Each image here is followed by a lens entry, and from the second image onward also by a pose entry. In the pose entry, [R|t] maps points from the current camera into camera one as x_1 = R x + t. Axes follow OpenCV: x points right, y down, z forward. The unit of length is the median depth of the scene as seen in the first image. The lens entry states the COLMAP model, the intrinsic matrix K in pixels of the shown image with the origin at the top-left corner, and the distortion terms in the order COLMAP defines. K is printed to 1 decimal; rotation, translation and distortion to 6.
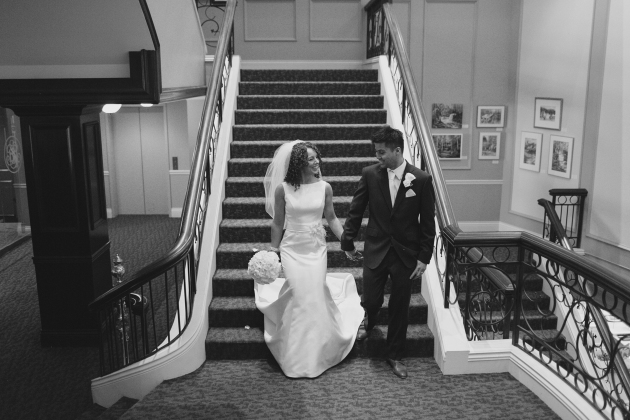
lens RADIAL K [[602.5, 0, 315.0], [0, 602.5, 210.0], [0, 0, 1]] dist [-0.097072, 0.102562]
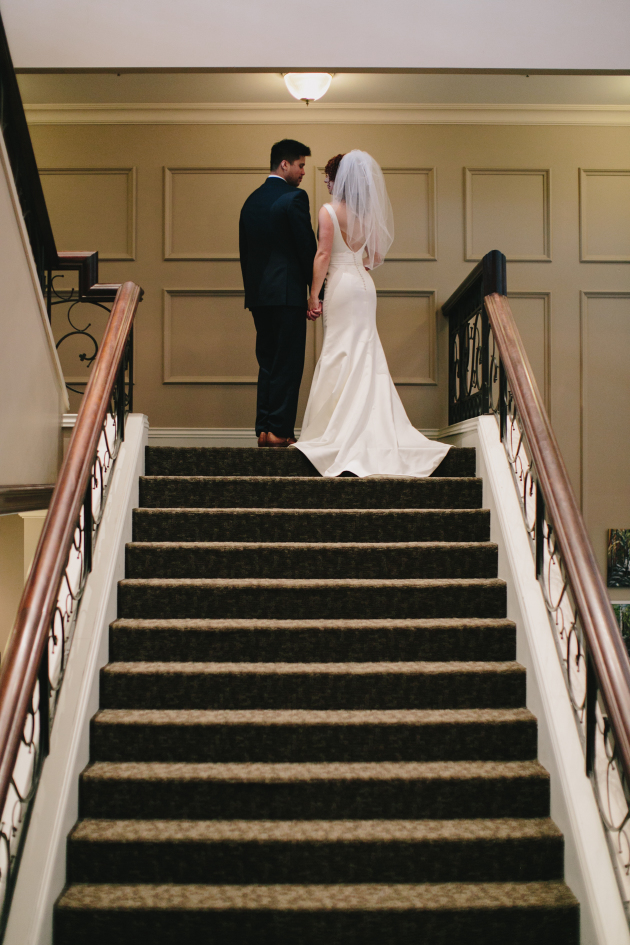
lens RADIAL K [[1390.2, 0, 315.0], [0, 1390.2, 472.5], [0, 0, 1]] dist [-0.127672, 0.118285]
pose [[0.999874, 0.003626, -0.015483, 0.009538], [-0.006873, 0.976559, -0.215142, -0.010500], [0.014340, 0.215222, 0.976460, 0.065295]]
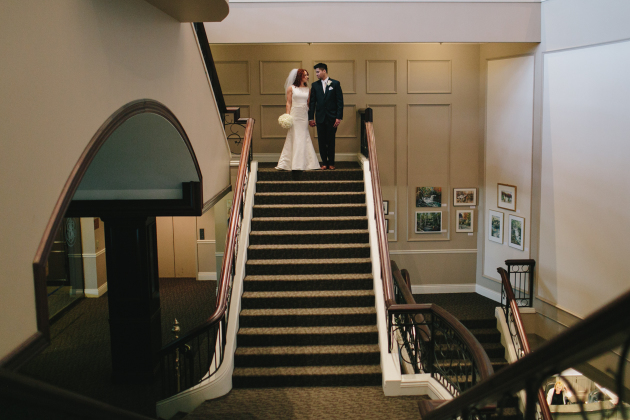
lens RADIAL K [[612.7, 0, 339.1], [0, 612.7, 208.8], [0, 0, 1]] dist [-0.070633, 0.003754]
pose [[0.999971, -0.004135, 0.006416, 0.049367], [0.004673, 0.996271, -0.086153, -0.042281], [-0.006036, 0.086180, 0.996261, -0.352949]]
